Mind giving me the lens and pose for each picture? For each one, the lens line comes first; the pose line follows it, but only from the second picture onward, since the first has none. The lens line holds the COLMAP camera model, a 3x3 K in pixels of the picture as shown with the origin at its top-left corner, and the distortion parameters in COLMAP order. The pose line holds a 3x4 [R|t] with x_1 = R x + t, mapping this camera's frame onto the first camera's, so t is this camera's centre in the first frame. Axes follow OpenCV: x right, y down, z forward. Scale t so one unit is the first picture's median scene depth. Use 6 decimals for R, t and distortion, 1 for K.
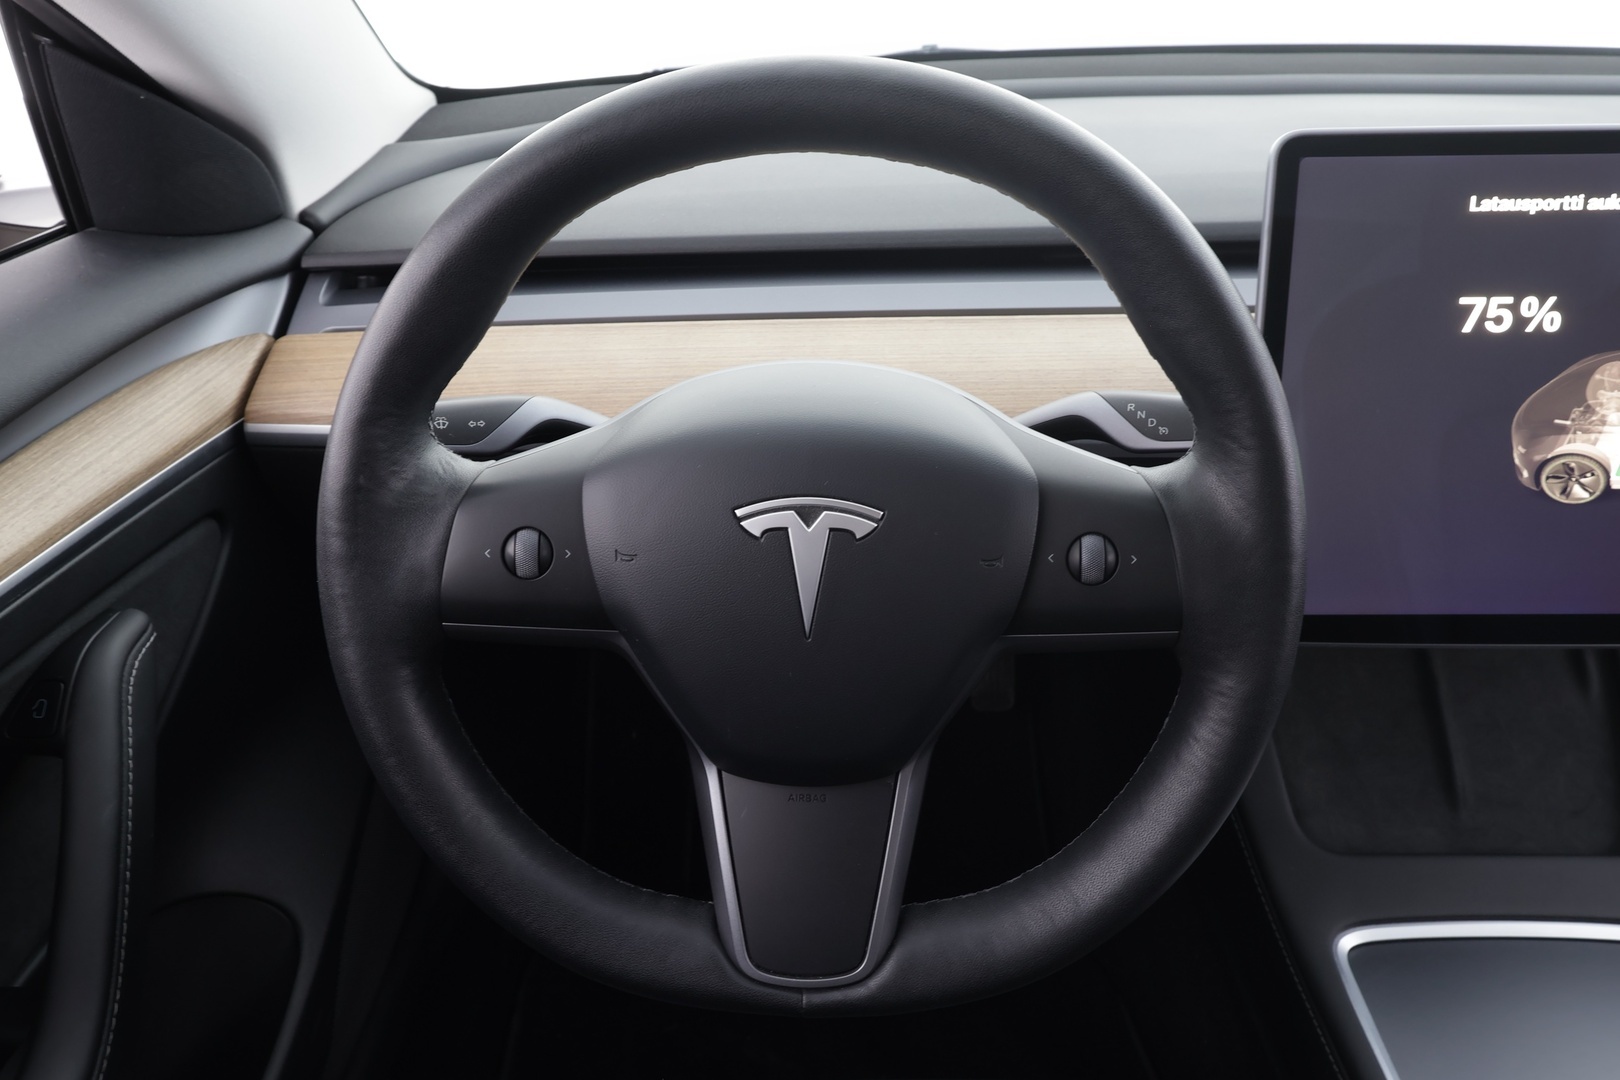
lens RADIAL K [[1214.5, 0, 807.6], [0, 1214.5, 533.1], [0, 0, 1]] dist [-0.001504, 0.002595]
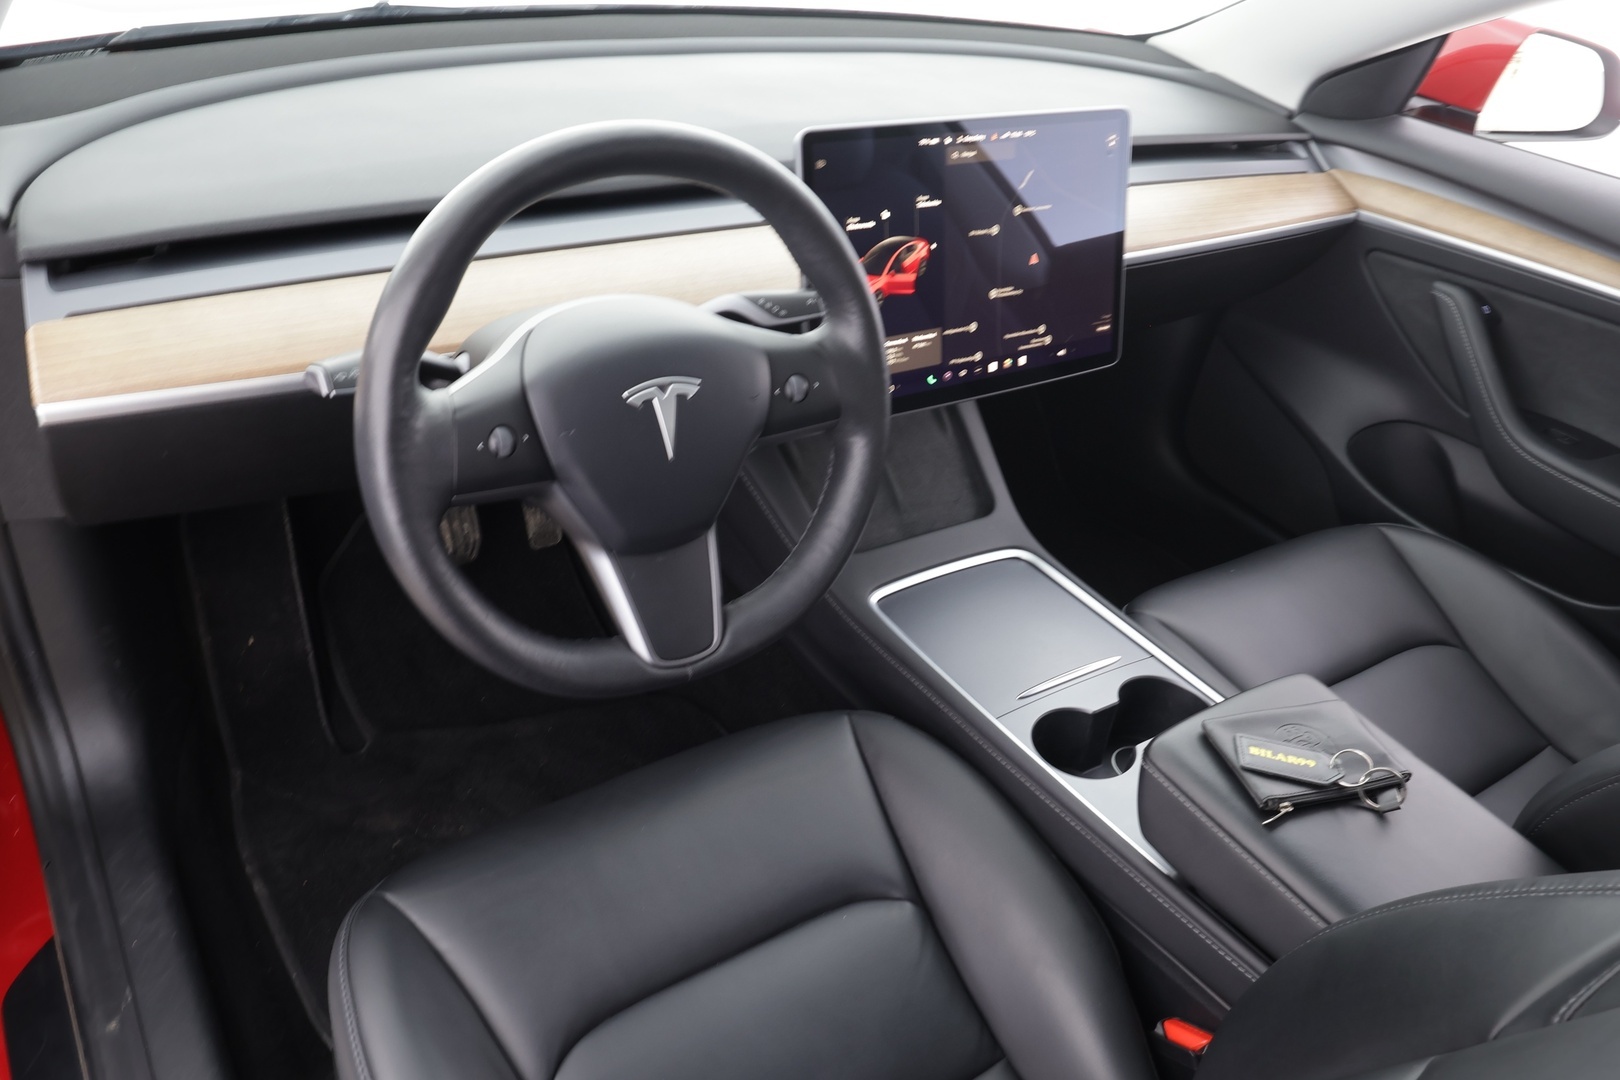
lens RADIAL K [[1214.6, 0, 810.0], [0, 1214.6, 540.0], [0, 0, 1]] dist [-0.000008, -0.000543]
pose [[0.818165, -0.224483, 0.529353, -0.655270], [0.164859, 0.973570, 0.158058, -0.035894], [-0.550843, -0.042049, 0.833549, -0.470490]]
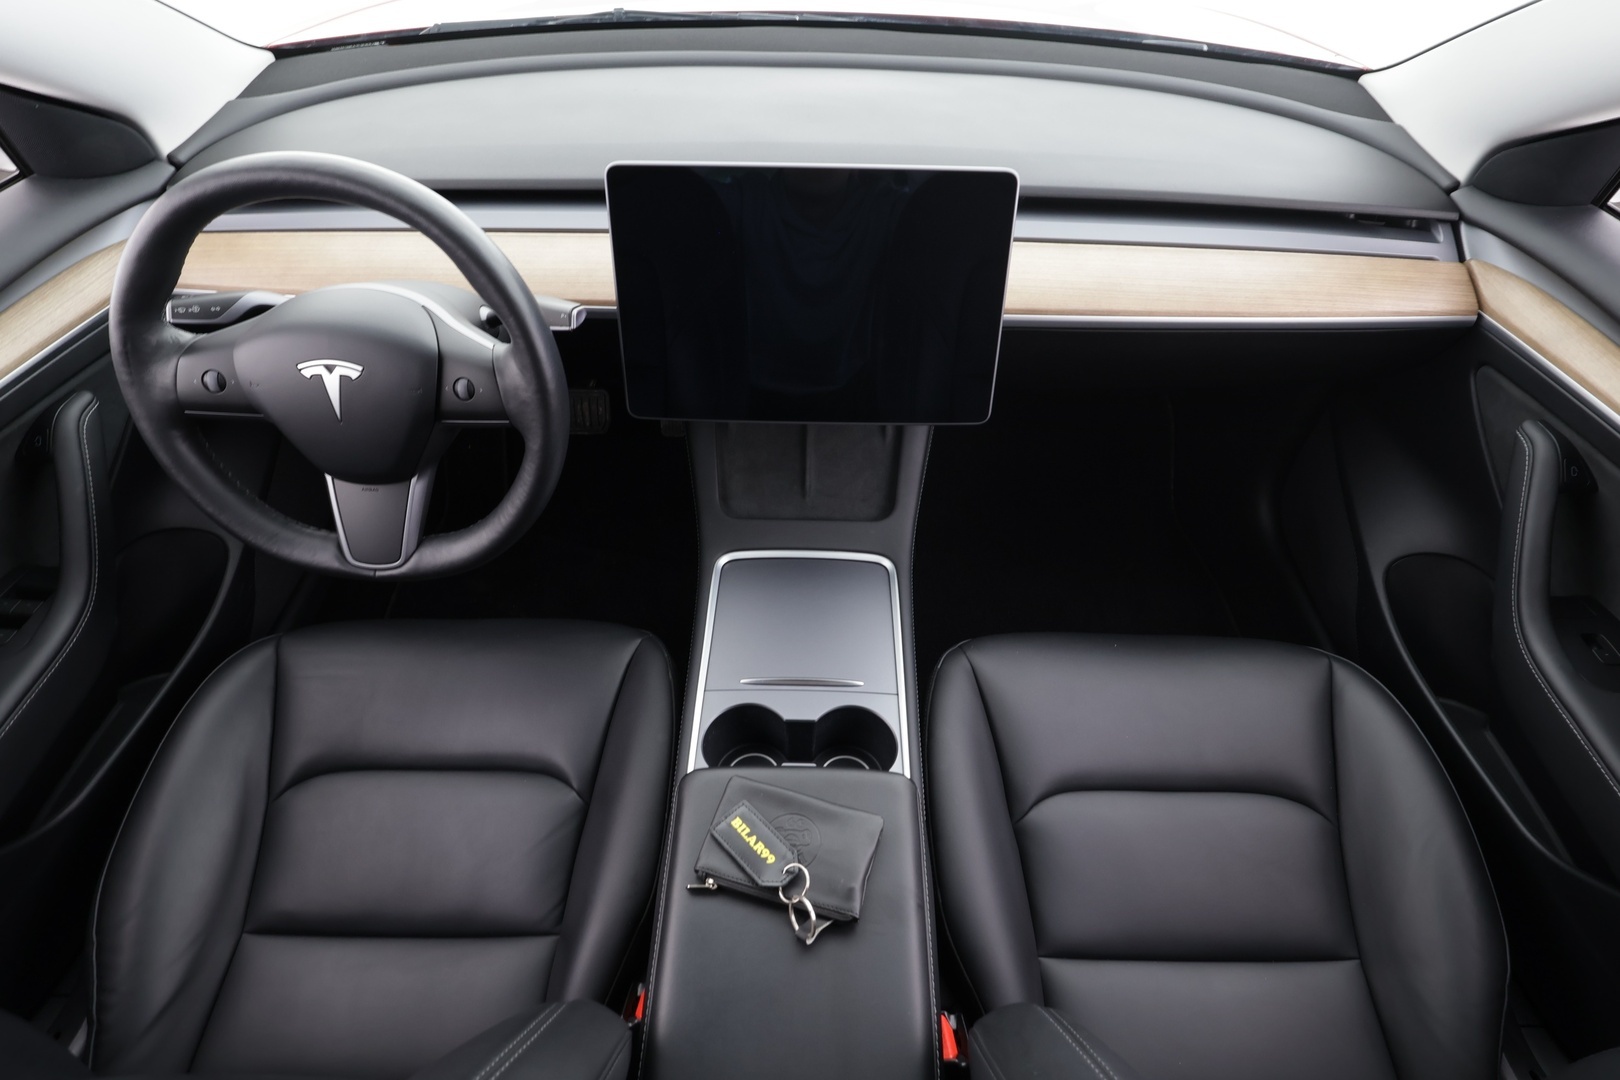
lens RADIAL K [[859.6, 0, 810.0], [0, 859.6, 540.0], [0, 0, 1]] dist [-0.005127, 0.000533]
pose [[0.999547, 0.016424, 0.025214, 0.706244], [-0.022916, 0.958516, 0.284116, -0.150479], [-0.019502, -0.284565, 0.958458, -0.525191]]
